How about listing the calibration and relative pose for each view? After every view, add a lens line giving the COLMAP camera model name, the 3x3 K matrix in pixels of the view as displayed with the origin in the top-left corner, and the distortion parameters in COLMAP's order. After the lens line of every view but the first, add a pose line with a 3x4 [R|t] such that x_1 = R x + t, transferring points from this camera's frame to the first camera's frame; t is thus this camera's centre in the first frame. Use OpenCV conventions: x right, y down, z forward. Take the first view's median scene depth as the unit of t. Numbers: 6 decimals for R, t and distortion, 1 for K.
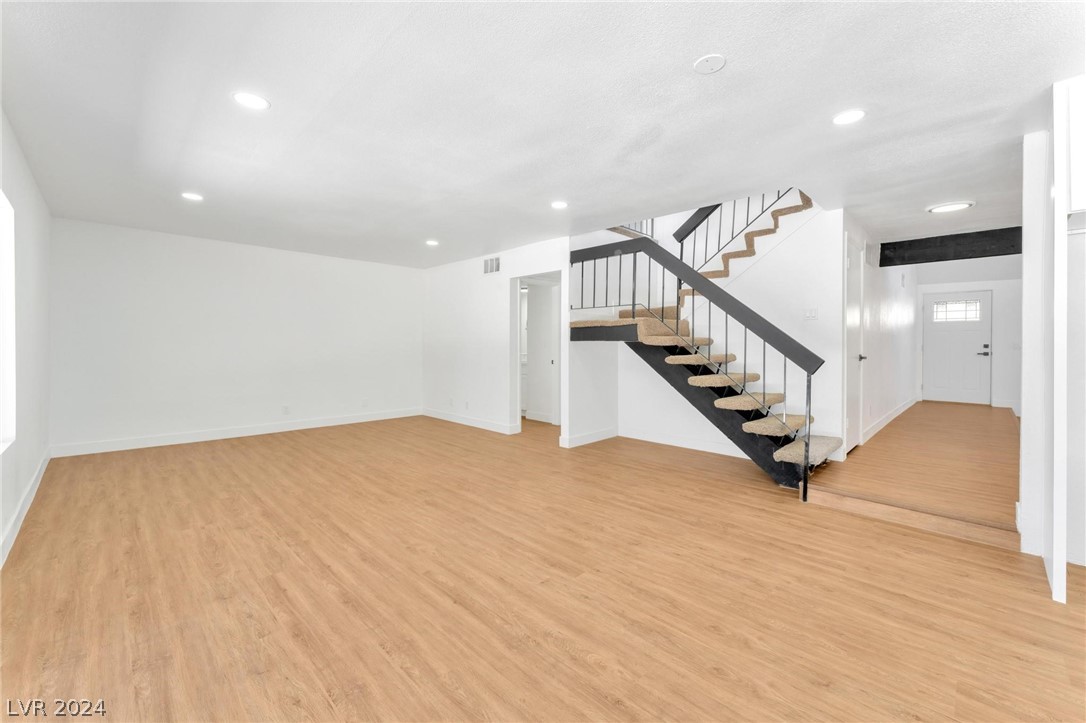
lens RADIAL K [[448.6, 0, 544.5], [0, 448.6, 345.9], [0, 0, 1]] dist [0.000056, -0.000022]
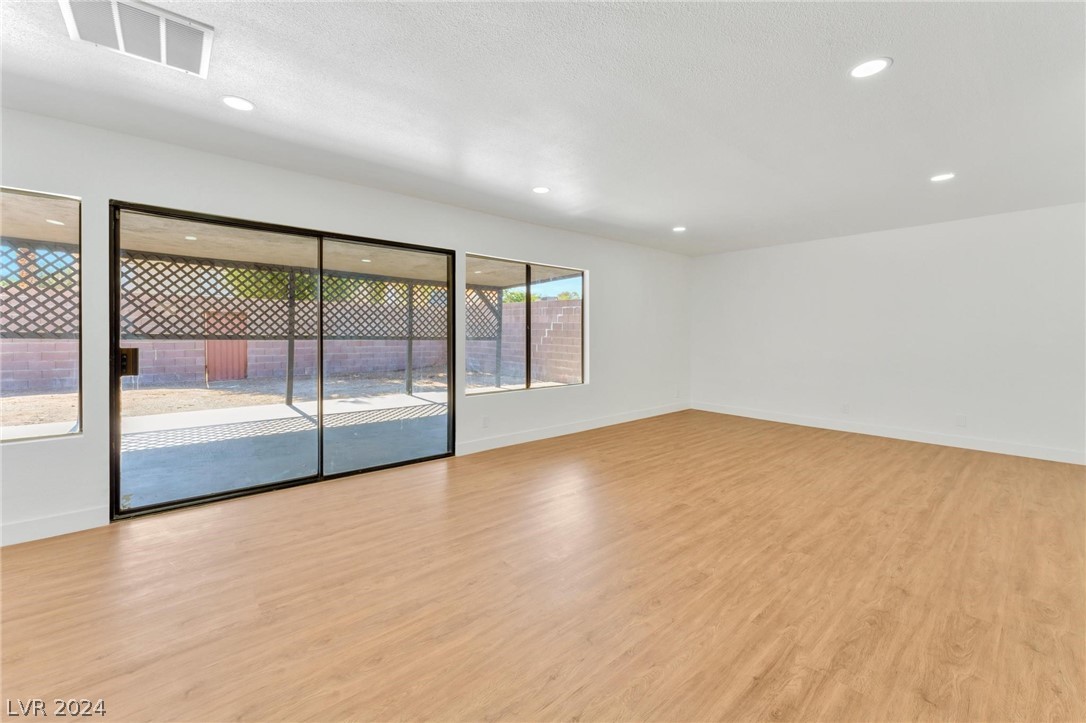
lens RADIAL K [[431.6, 0, 542.5], [0, 431.6, 340.5], [0, 0, 1]] dist [0.000315, -0.000169]
pose [[-0.070619, 0.004461, -0.997493, 0.717073], [-0.004893, 0.999976, 0.004819, -0.004330], [0.997491, 0.005221, -0.070595, 0.824179]]
